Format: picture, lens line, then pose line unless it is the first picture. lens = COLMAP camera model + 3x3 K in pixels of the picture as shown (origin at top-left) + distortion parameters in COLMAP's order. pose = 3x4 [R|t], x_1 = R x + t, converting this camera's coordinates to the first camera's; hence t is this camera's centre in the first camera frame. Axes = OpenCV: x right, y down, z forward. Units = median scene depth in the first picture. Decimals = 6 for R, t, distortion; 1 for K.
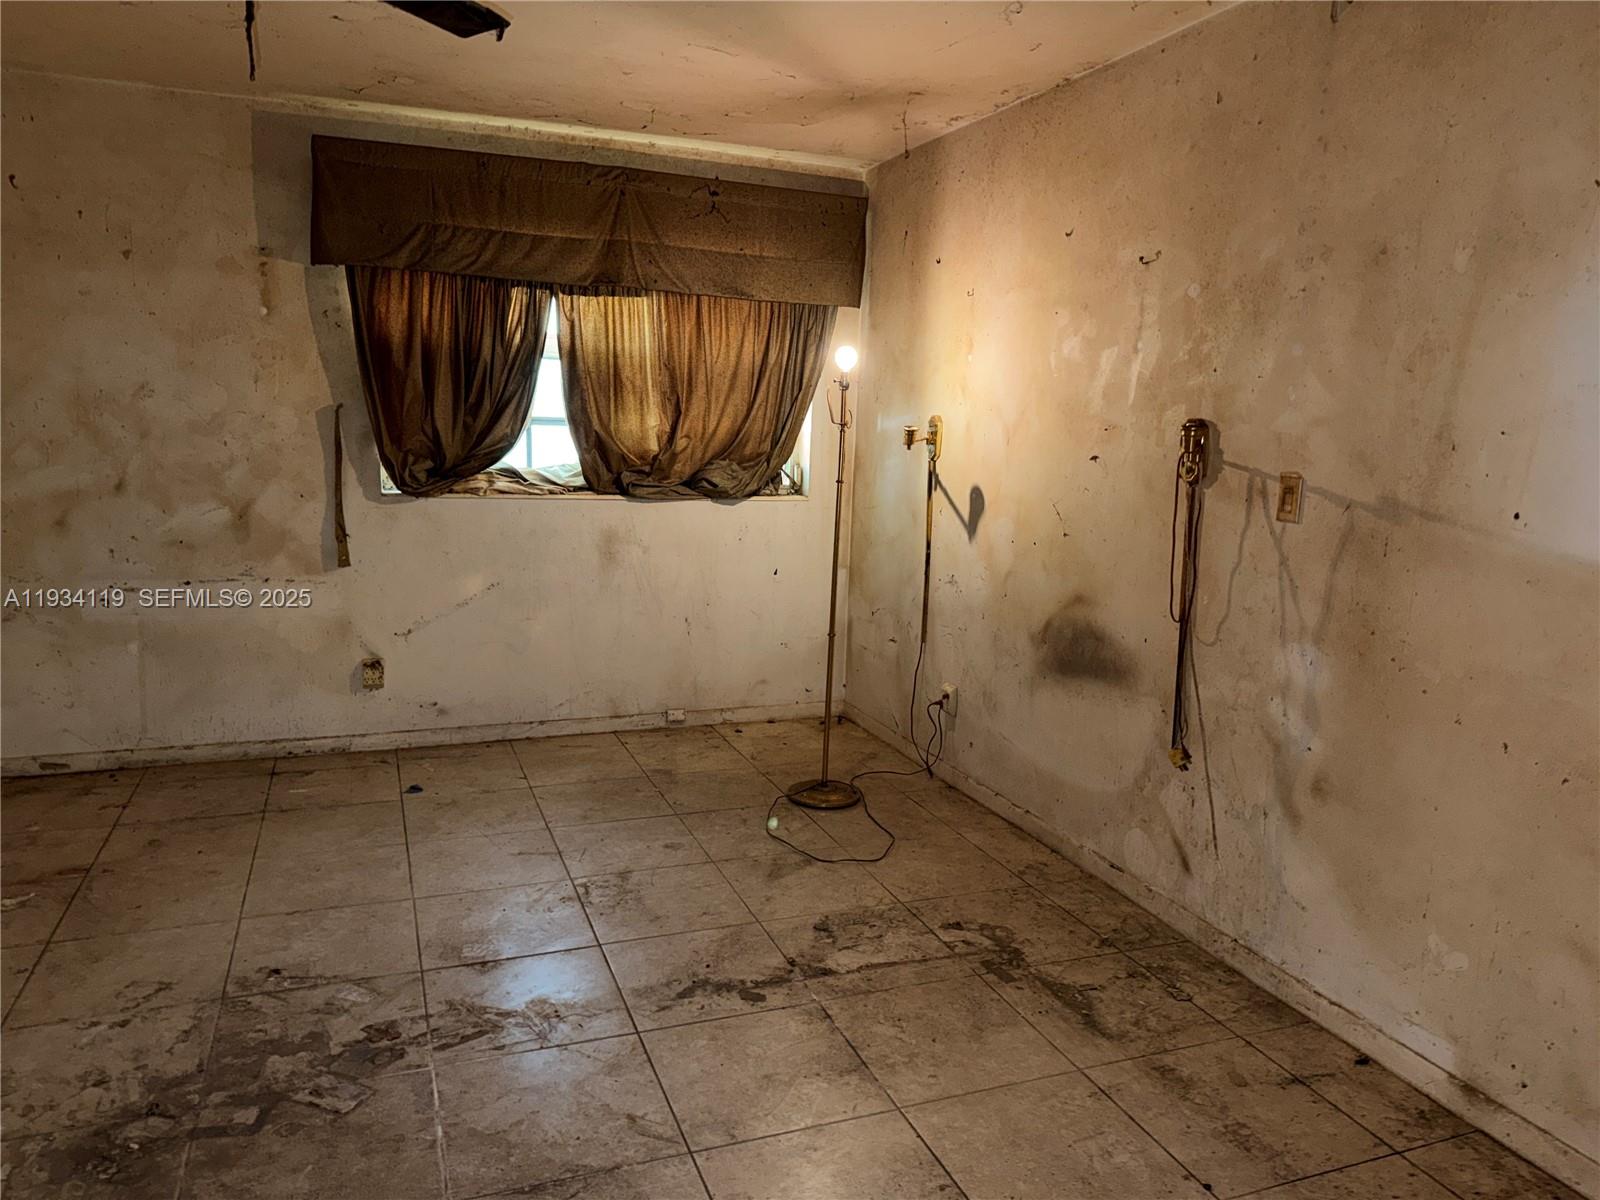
lens RADIAL K [[1127.8, 0, 810.0], [0, 1127.8, 588.2], [0, 0, 1]] dist [0.039042, -0.054574]
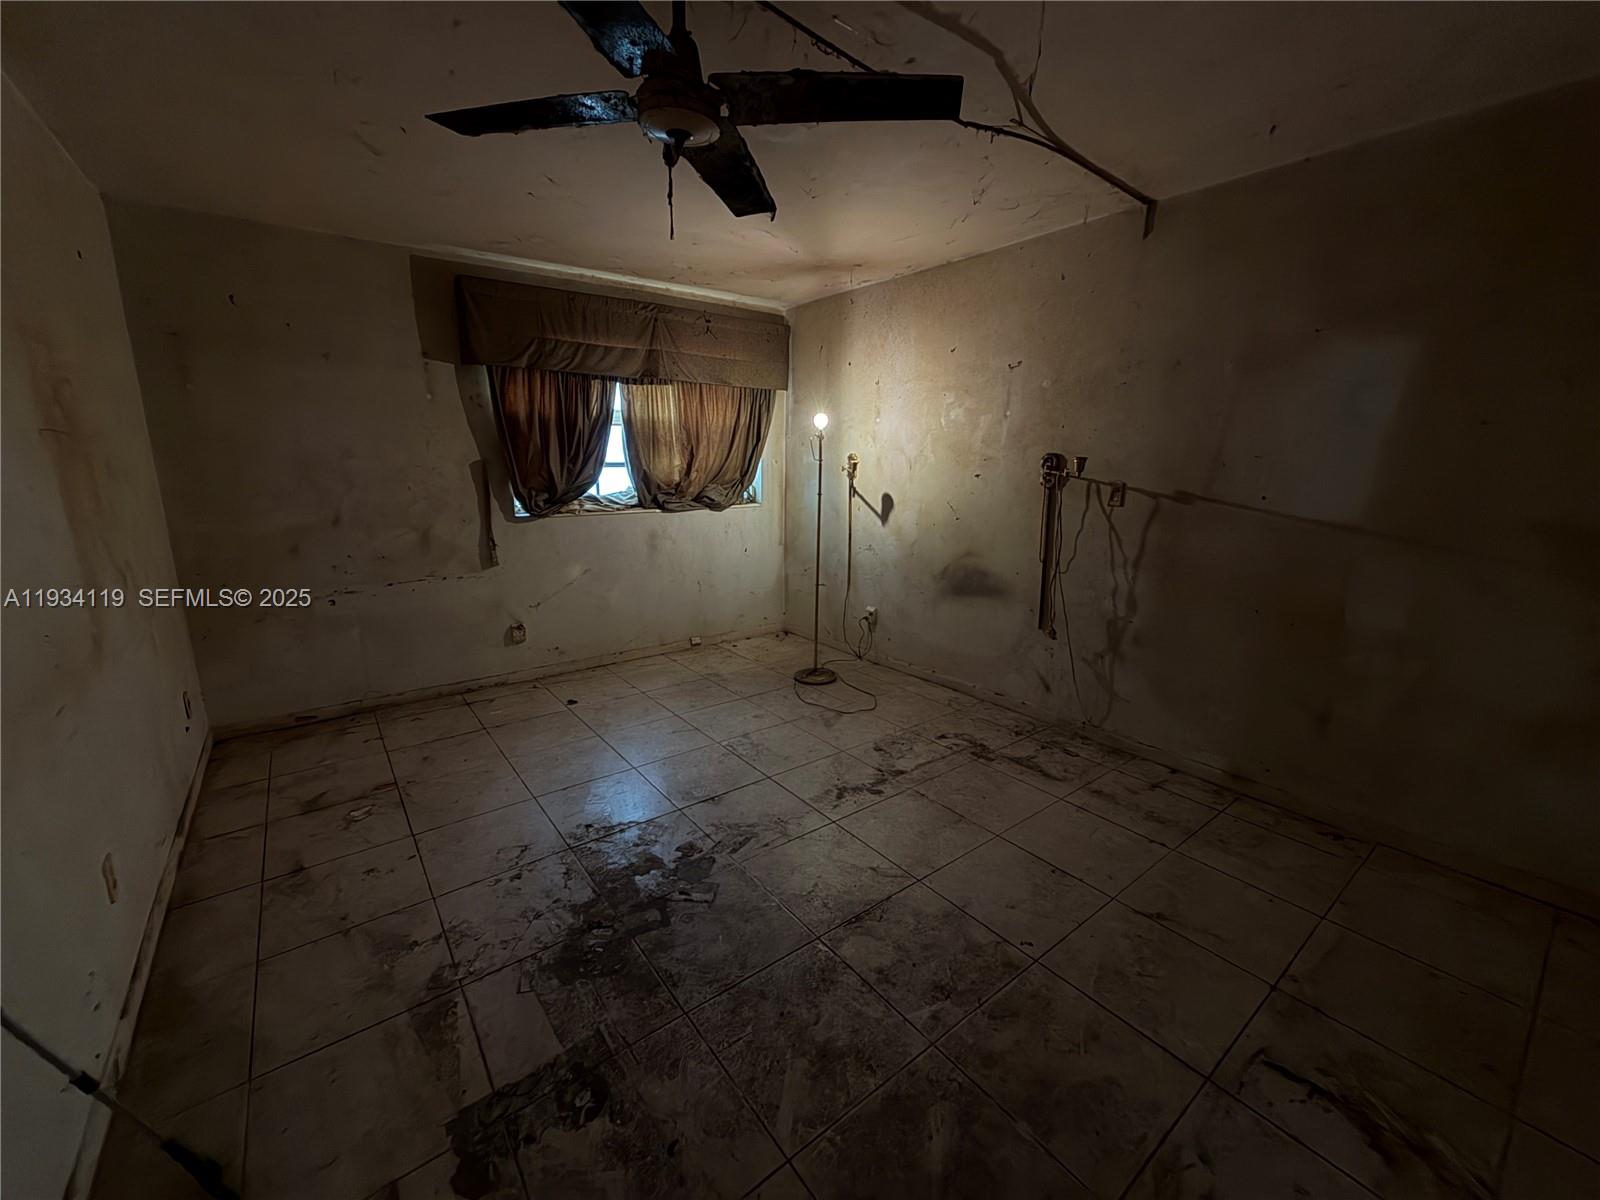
lens RADIAL K [[642.4, 0, 797.4], [0, 642.4, 597.6], [0, 0, 1]] dist [-0.009546, 0.001197]
pose [[0.961181, -0.086735, 0.261933, -0.302921], [0.068239, 0.994543, 0.078921, -0.020262], [-0.267348, -0.057983, 0.961854, 0.067406]]
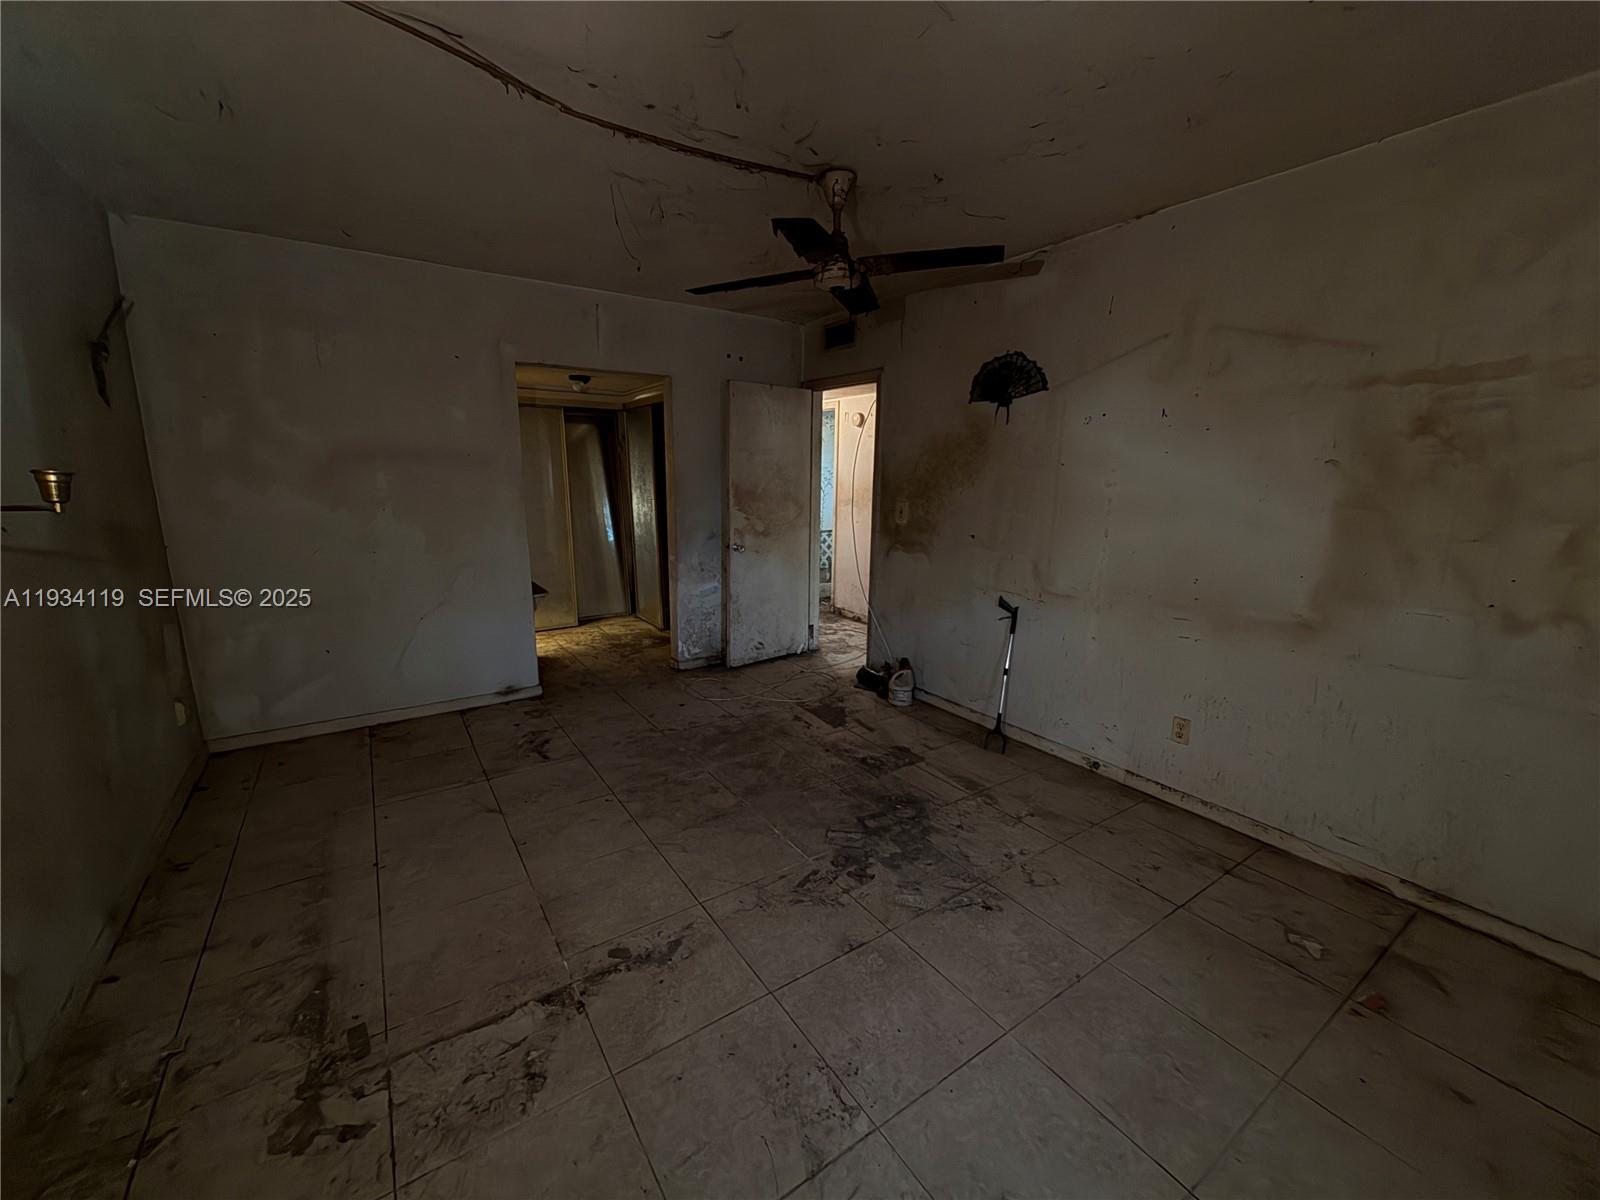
lens RADIAL K [[642.4, 0, 793.5], [0, 642.4, 599.7], [0, 0, 1]] dist [-0.009546, 0.001197]
pose [[-0.976636, 0.000191, -0.214899, -0.064560], [-0.073363, 0.939628, 0.334242, -0.182500], [0.201989, 0.342198, -0.917661, 1.157130]]
